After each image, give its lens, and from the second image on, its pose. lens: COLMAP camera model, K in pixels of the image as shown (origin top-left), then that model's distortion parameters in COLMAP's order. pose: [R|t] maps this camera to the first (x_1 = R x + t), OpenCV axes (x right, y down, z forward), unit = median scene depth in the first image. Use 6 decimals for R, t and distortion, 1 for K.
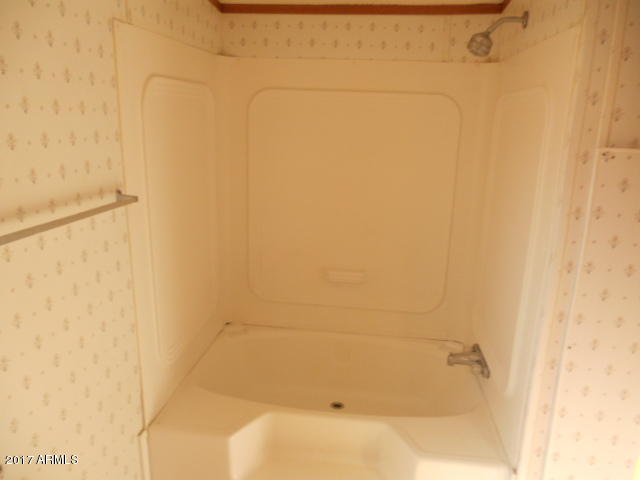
lens RADIAL K [[483.2, 0, 318.6], [0, 483.2, 241.2], [0, 0, 1]] dist [-0.042008, -0.003579]
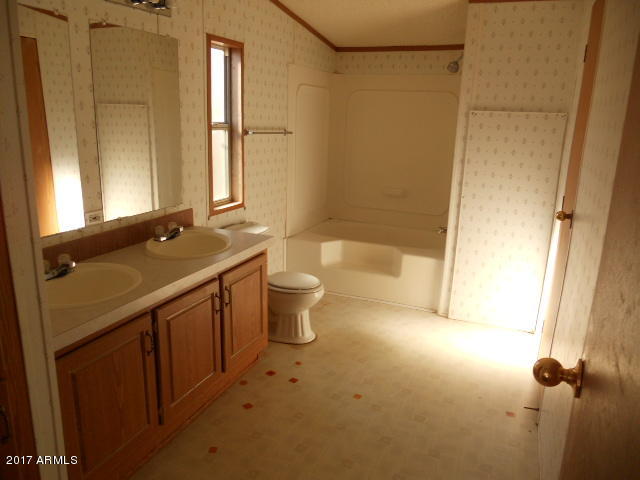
lens RADIAL K [[483.2, 0, 320.1], [0, 483.2, 239.5], [0, 0, 1]] dist [-0.042008, -0.003579]
pose [[0.959892, 0.072053, -0.270952, 0.407557], [-0.076091, 0.997091, -0.004414, 0.389632], [0.269846, 0.024854, 0.962583, -1.147571]]
